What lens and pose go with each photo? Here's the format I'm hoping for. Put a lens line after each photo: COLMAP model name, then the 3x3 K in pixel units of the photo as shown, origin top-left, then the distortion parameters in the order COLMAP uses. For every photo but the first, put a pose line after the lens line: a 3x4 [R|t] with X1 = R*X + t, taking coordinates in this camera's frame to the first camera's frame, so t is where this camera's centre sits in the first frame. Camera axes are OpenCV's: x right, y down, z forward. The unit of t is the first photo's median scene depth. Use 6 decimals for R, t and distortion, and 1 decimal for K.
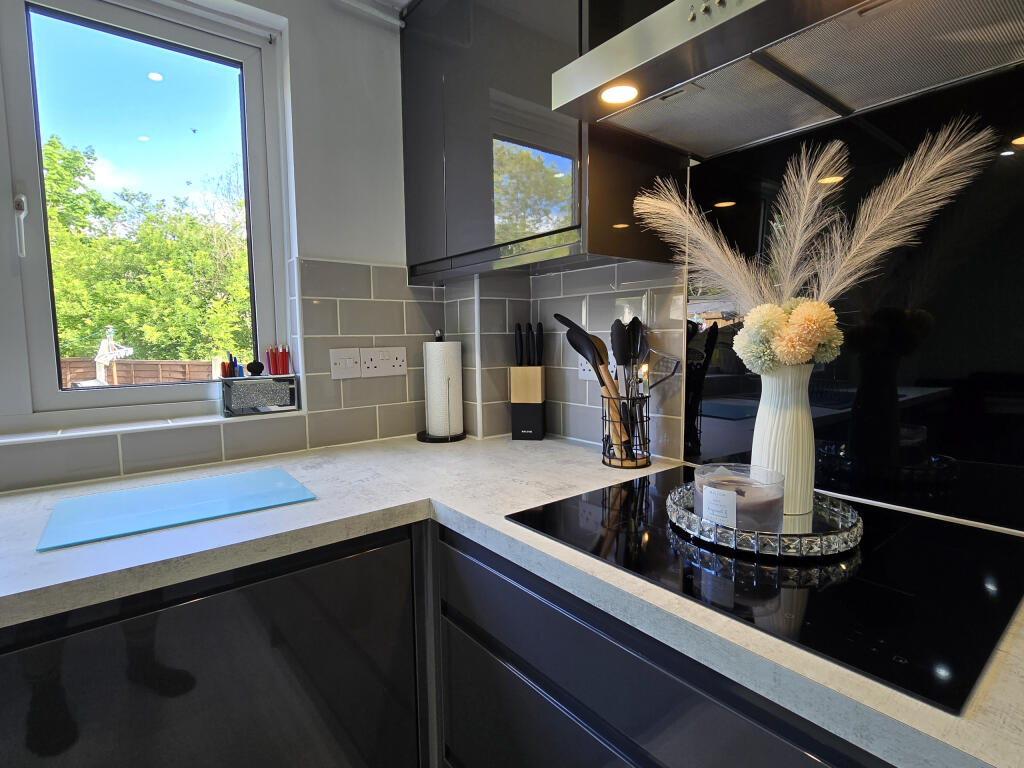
lens RADIAL K [[483.9, 0, 512.0], [0, 483.9, 384.0], [0, 0, 1]] dist [-0.000282, 0.000054]
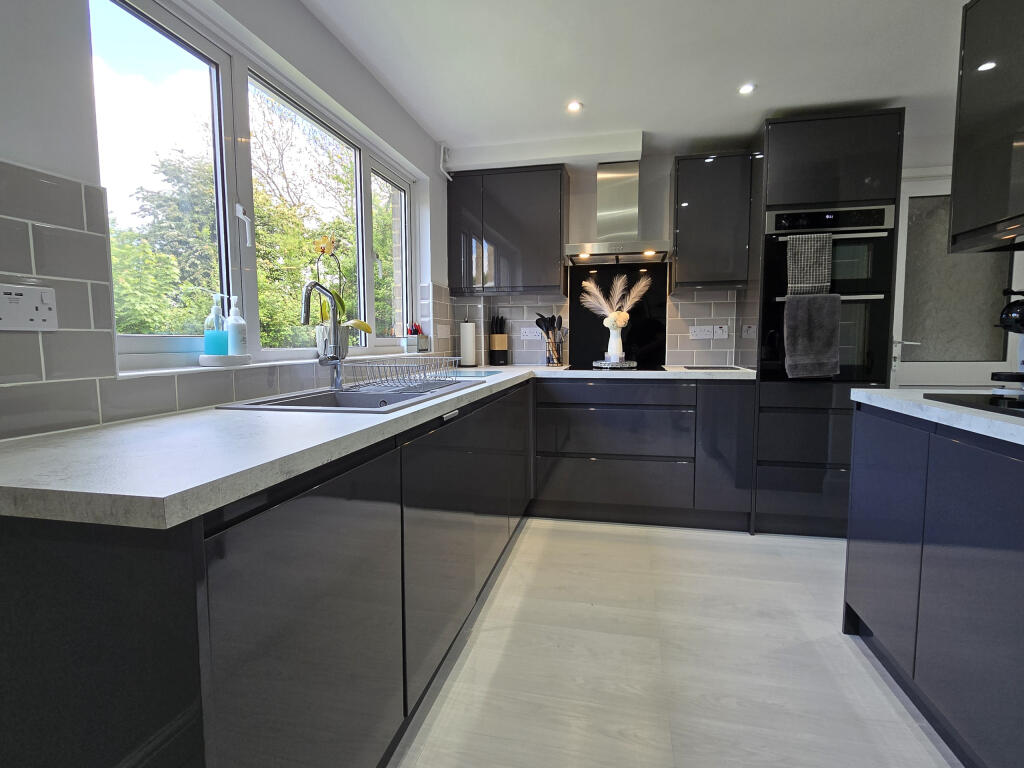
lens RADIAL K [[483.9, 0, 512.0], [0, 483.9, 384.0], [0, 0, 1]] dist [-0.000282, 0.000054]
pose [[0.788453, -0.053639, 0.612751, -2.241966], [0.055024, 0.998347, 0.016592, 0.274039], [-0.612629, 0.020634, 0.790101, -1.409240]]
